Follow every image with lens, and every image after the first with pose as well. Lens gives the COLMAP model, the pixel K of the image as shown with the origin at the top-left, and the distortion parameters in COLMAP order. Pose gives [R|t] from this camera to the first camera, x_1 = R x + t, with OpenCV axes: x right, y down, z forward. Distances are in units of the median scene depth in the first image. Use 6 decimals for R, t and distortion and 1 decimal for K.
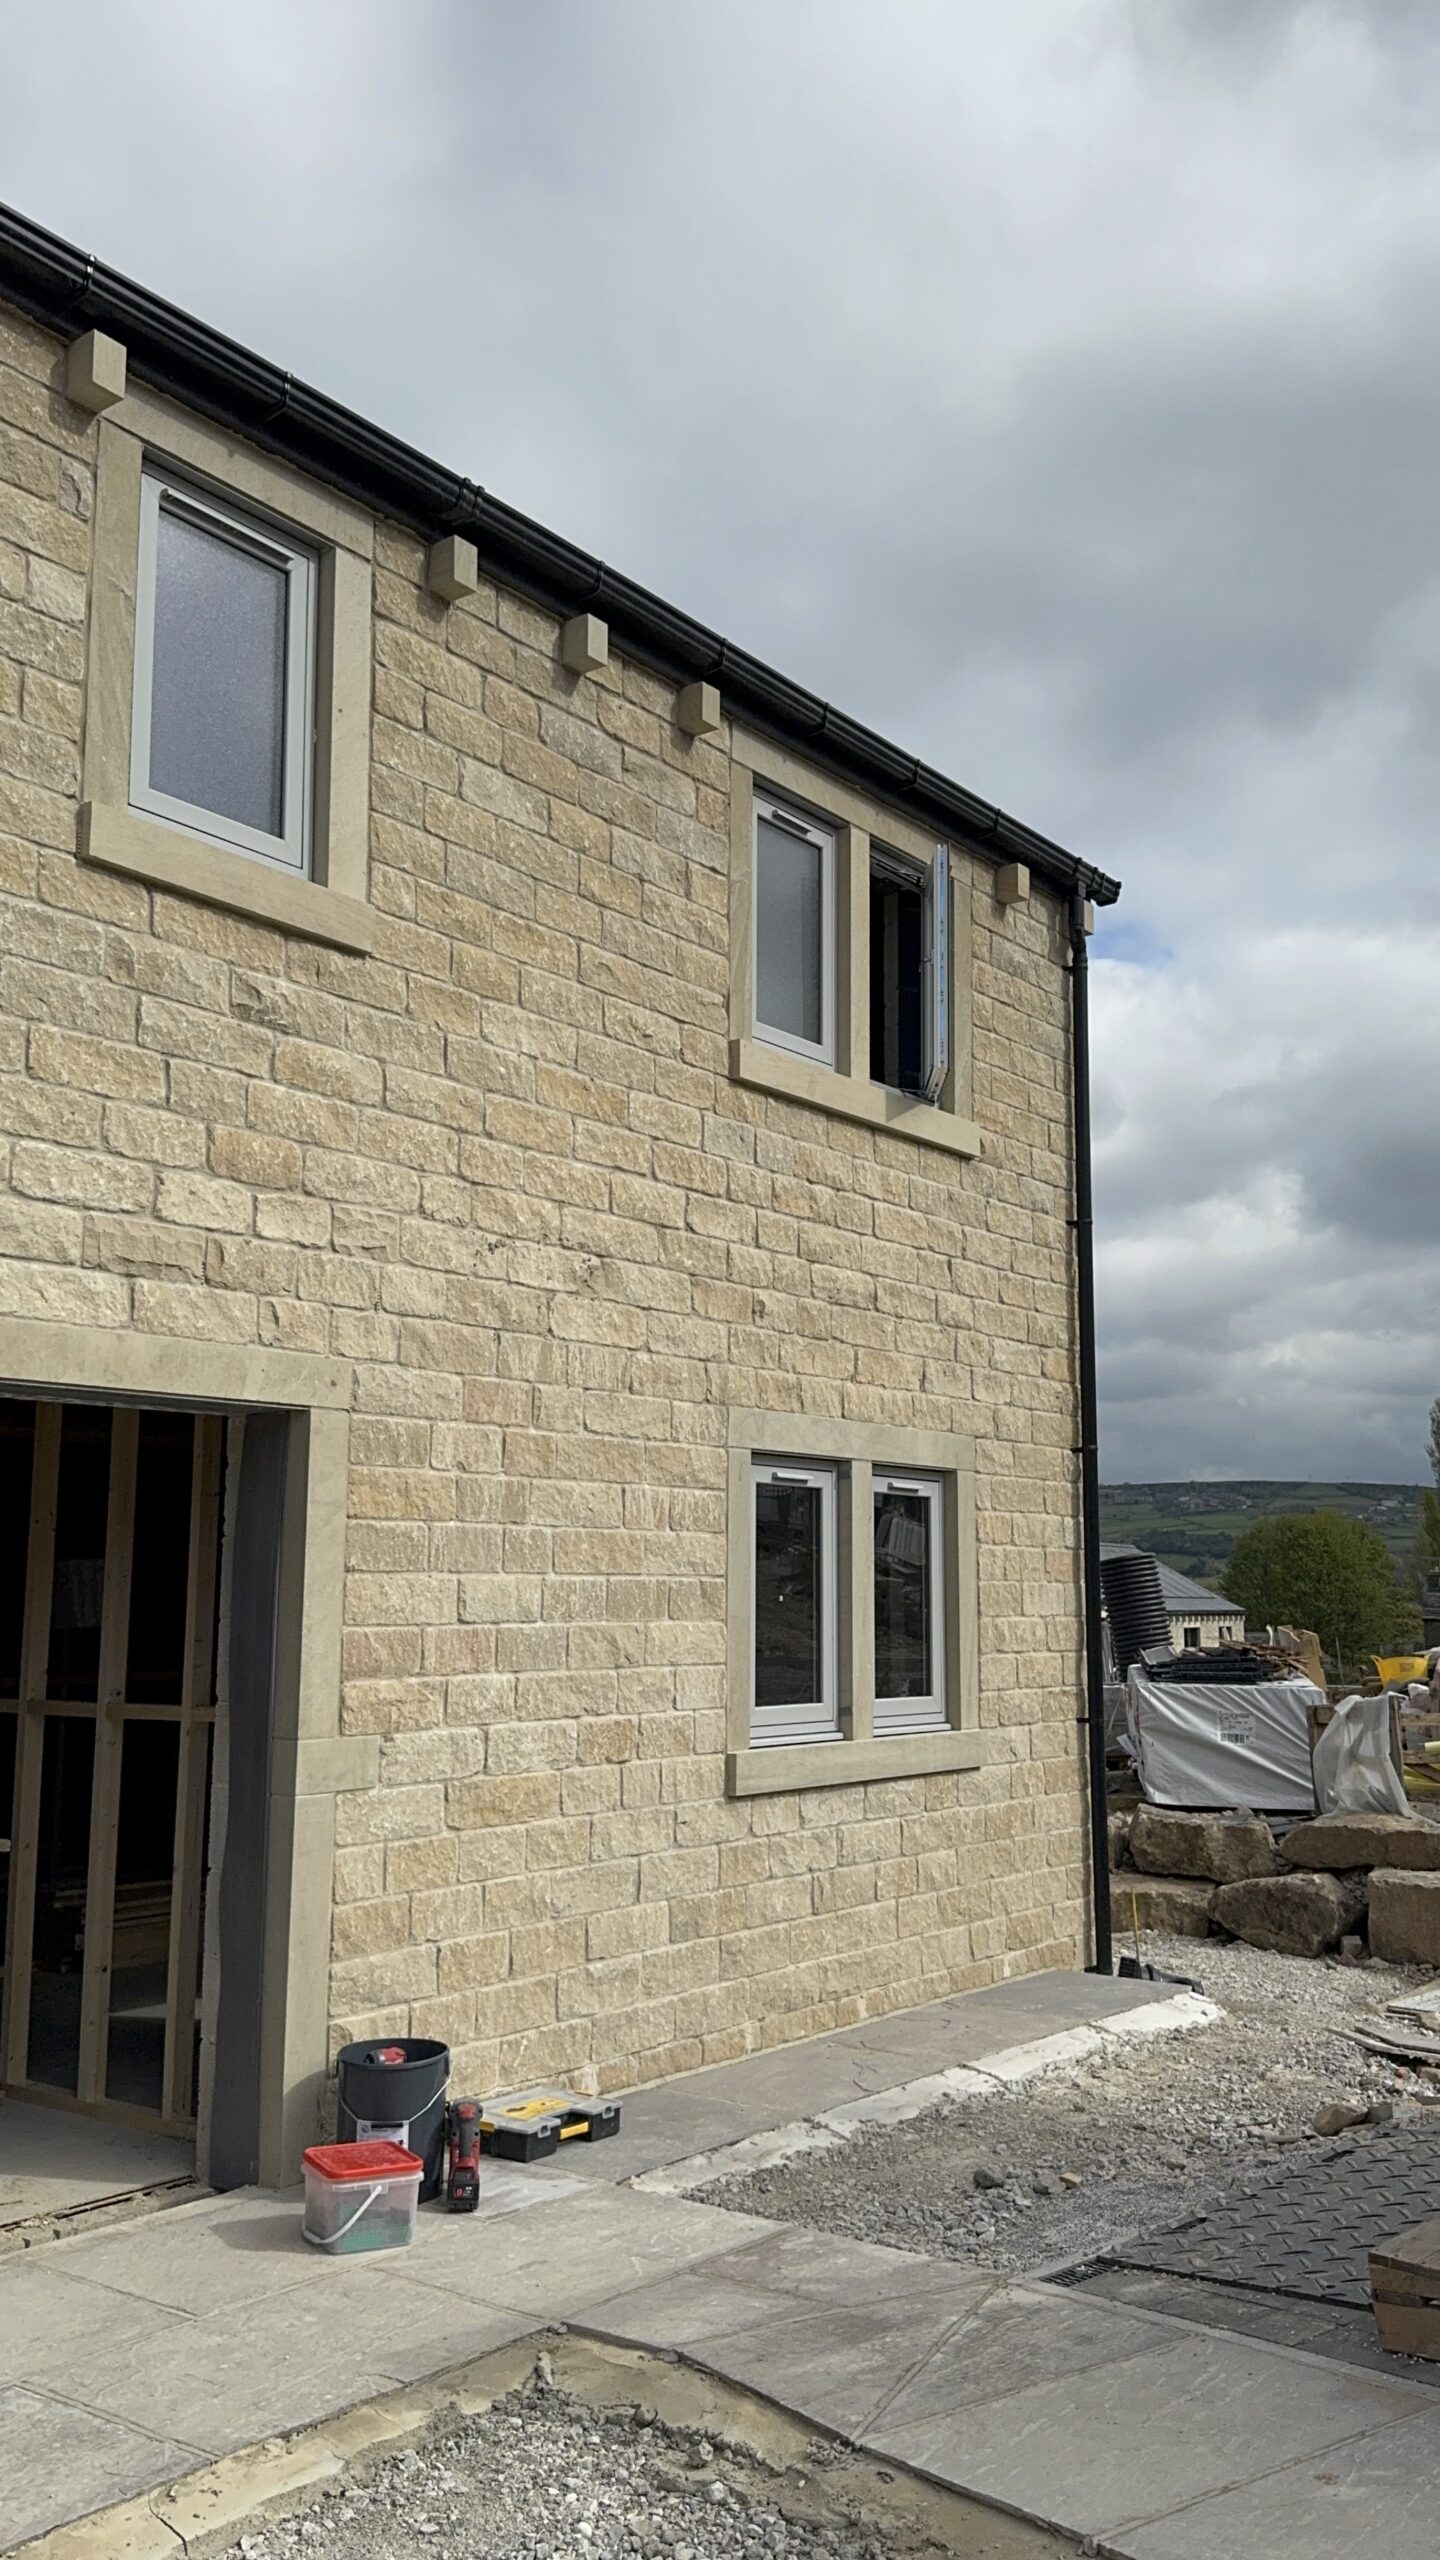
lens RADIAL K [[2133.2, 0, 720.0], [0, 2133.2, 1280.0], [0, 0, 1]] dist [0.161453, -0.349831]
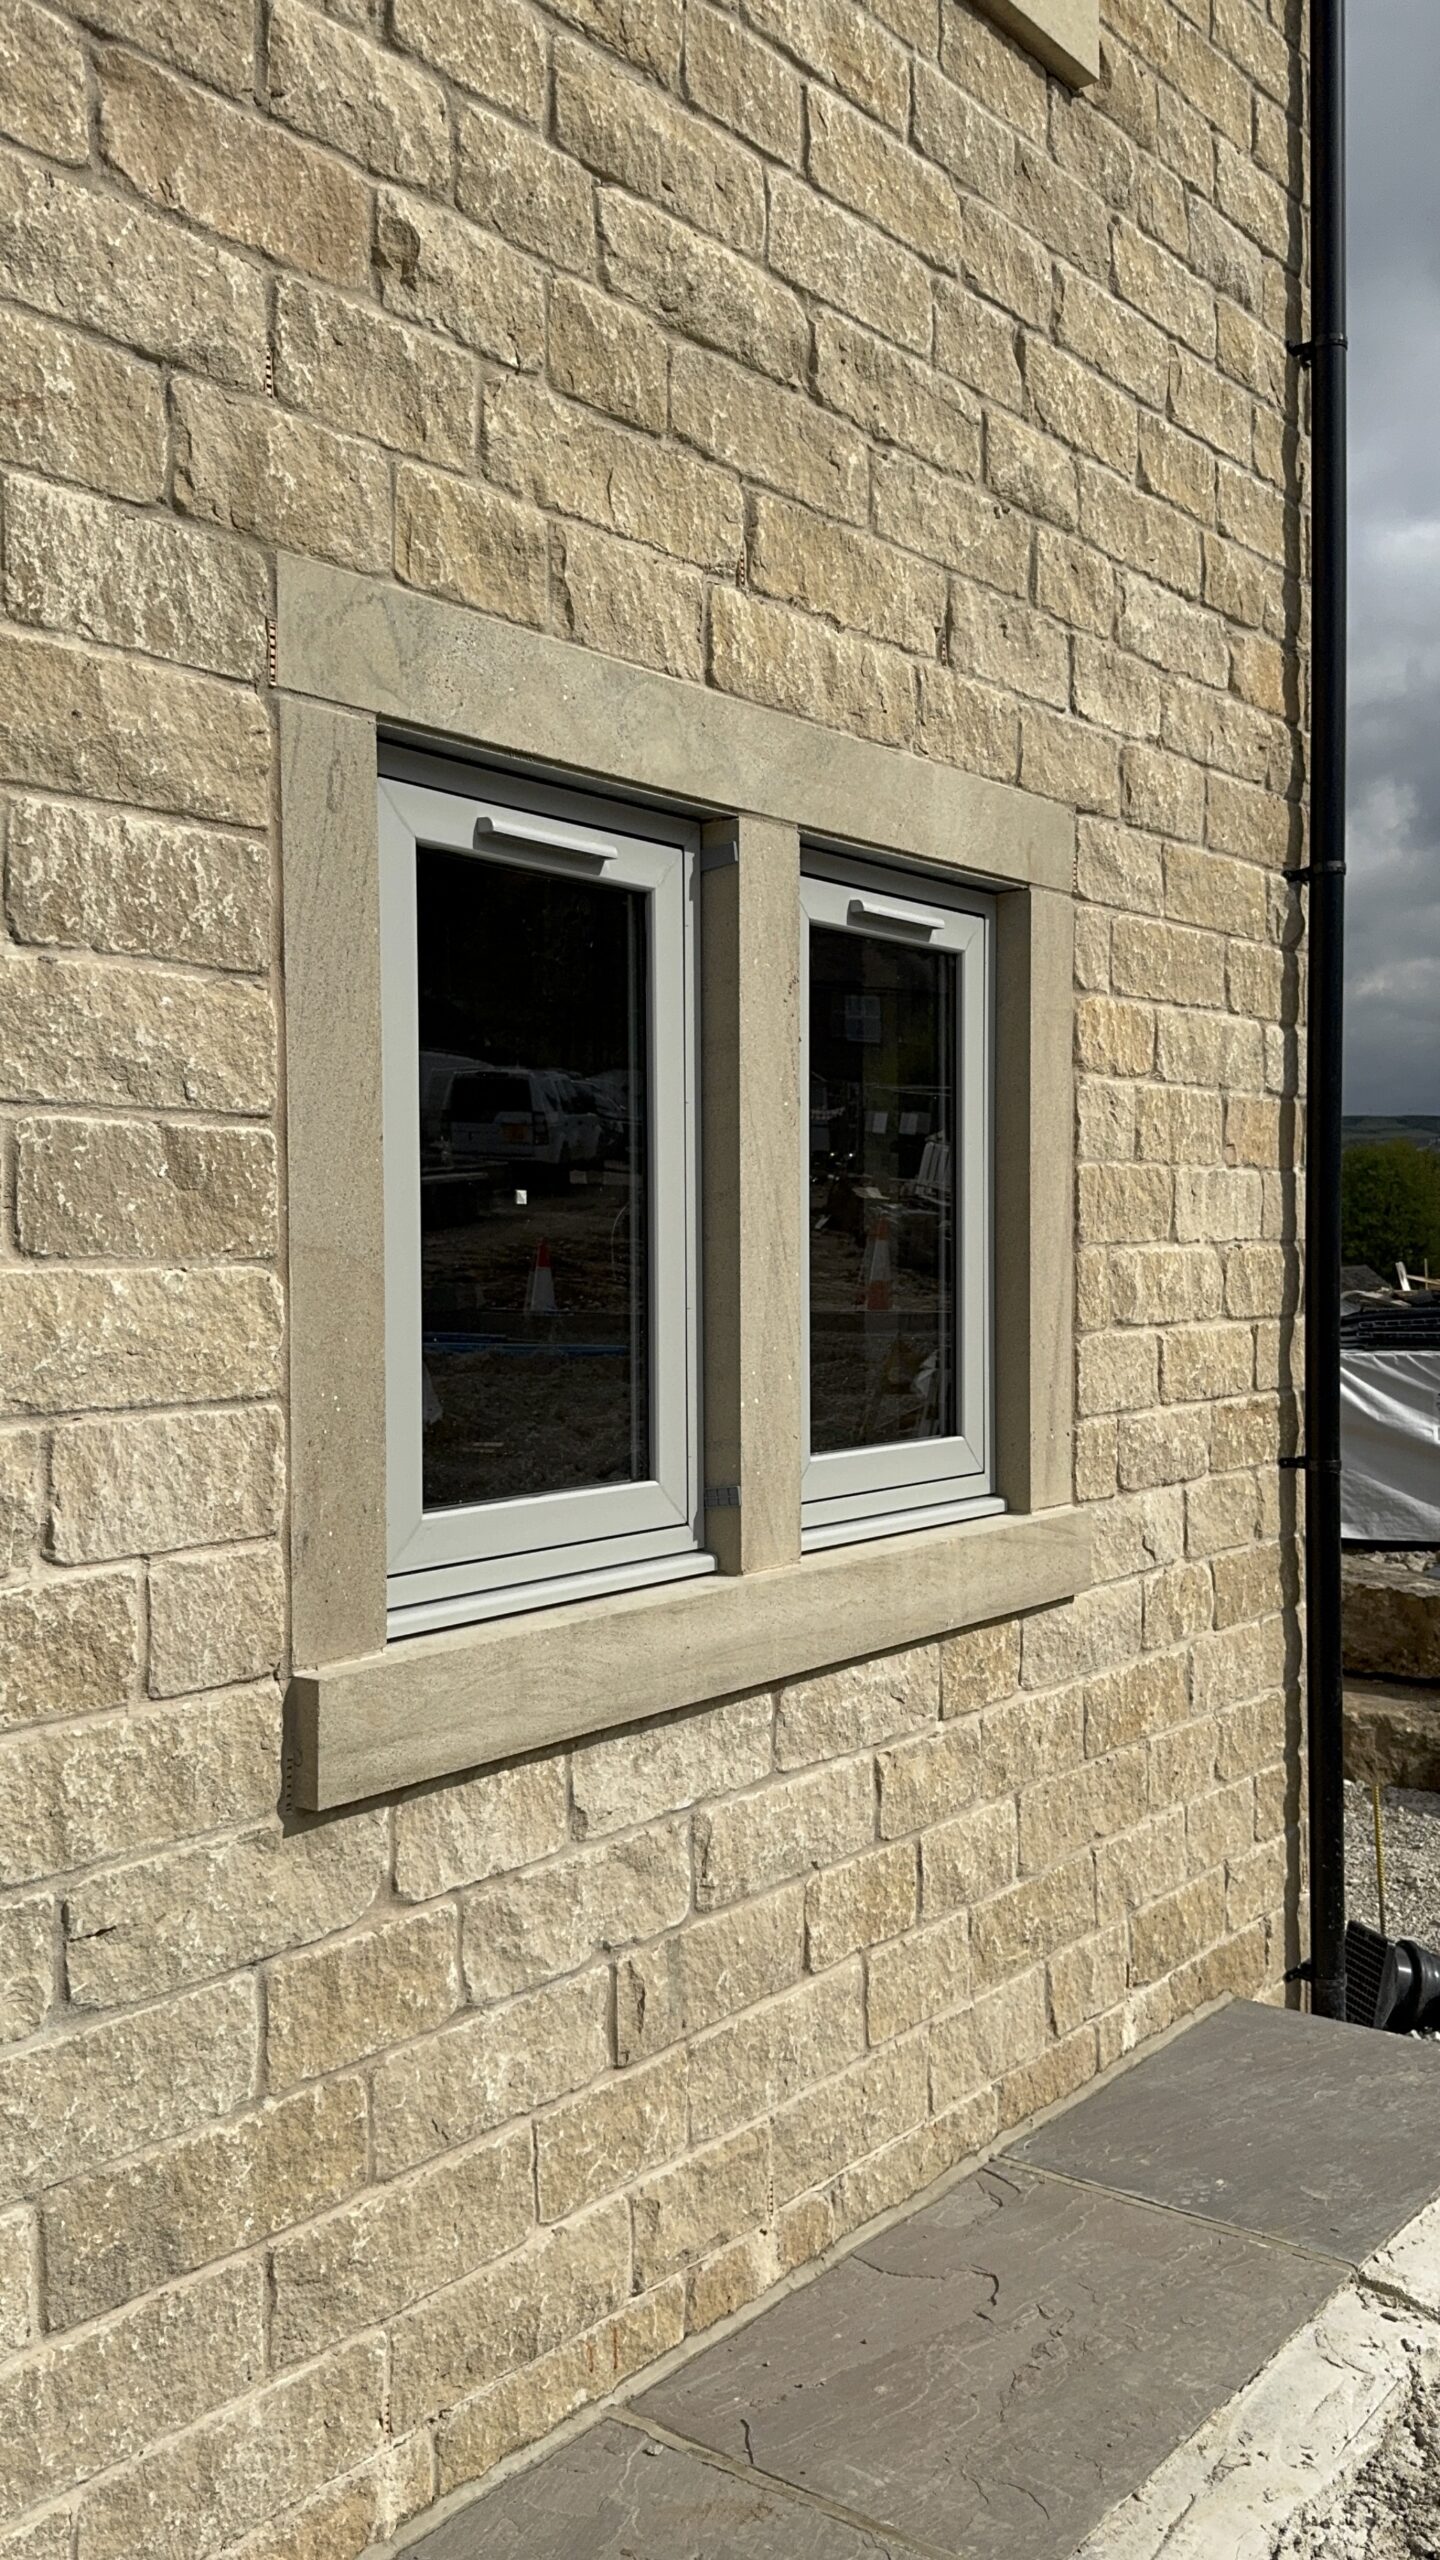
lens RADIAL K [[2133.2, 0, 720.0], [0, 2133.2, 1280.0], [0, 0, 1]] dist [0.161453, -0.349831]
pose [[0.999641, -0.009503, -0.025033, 0.064349], [0.013496, 0.986285, 0.164499, 0.098154], [0.023127, -0.164778, 0.986060, 0.611043]]
